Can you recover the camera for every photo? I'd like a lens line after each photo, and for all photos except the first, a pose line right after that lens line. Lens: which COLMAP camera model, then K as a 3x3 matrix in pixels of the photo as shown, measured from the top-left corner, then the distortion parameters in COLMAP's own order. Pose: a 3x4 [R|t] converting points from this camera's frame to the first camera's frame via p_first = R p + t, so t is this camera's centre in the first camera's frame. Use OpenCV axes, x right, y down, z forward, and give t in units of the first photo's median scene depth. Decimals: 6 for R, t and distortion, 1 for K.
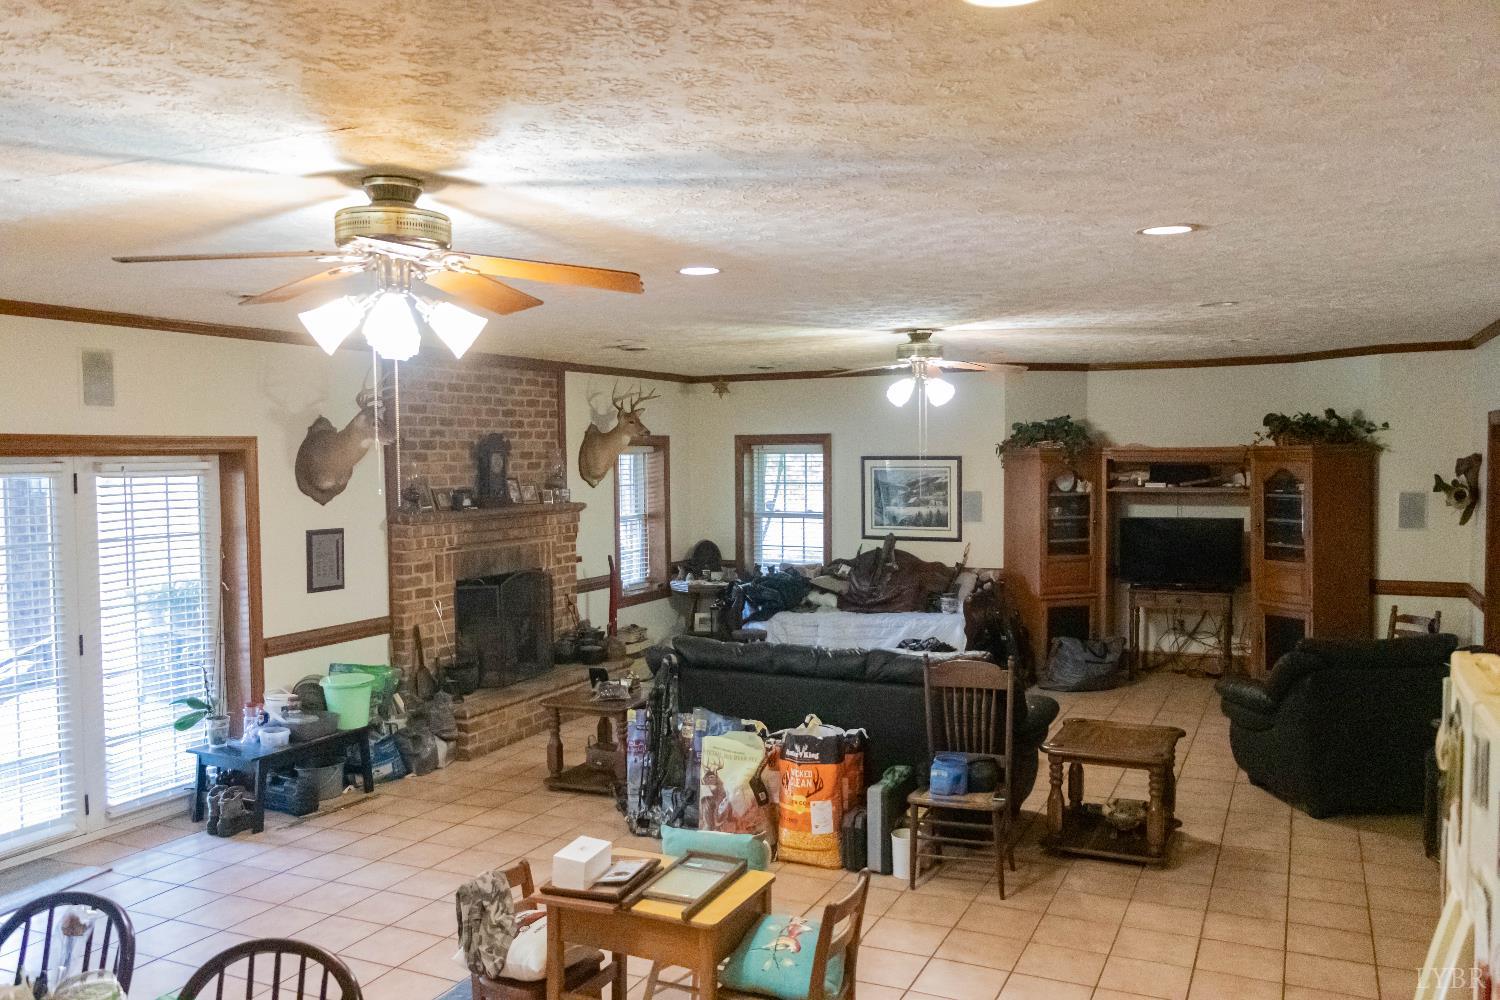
lens RADIAL K [[1215.3, 0, 750.0], [0, 1215.3, 500.0], [0, 0, 1]] dist [0.008523, 0.002556]
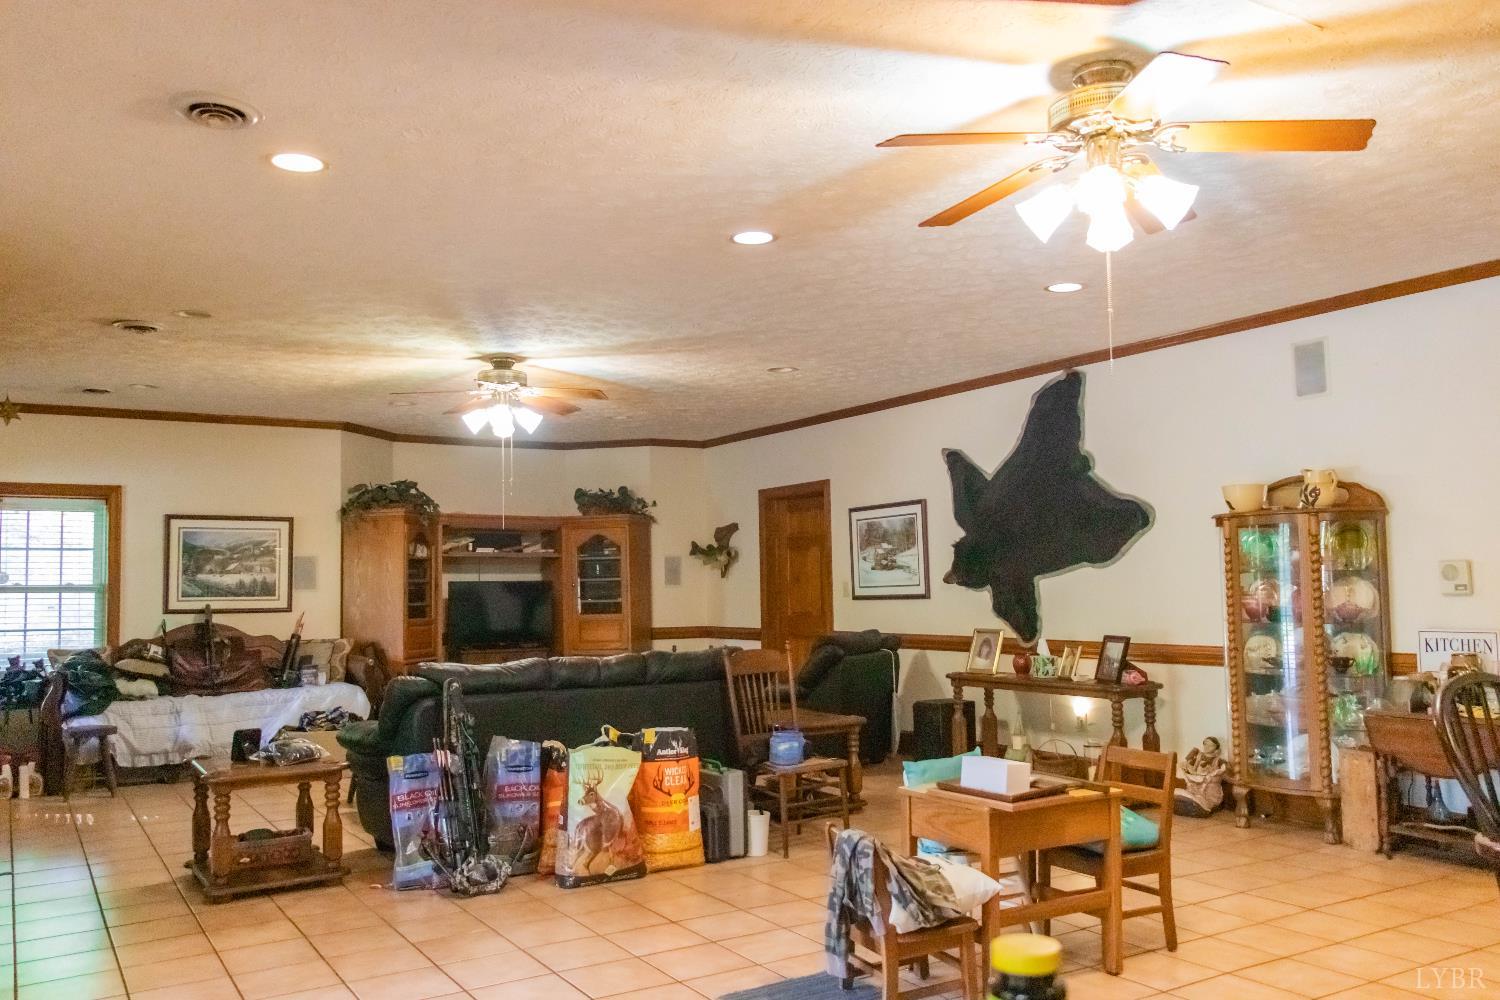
lens RADIAL K [[1188.3, 0, 750.0], [0, 1188.3, 500.0], [0, 0, 1]] dist [0.042399, -0.000931]
pose [[0.550181, 0.064586, 0.832544, -0.402738], [0.041418, 0.993667, -0.104456, 0.061049], [-0.834017, 0.091952, 0.544022, 0.226139]]
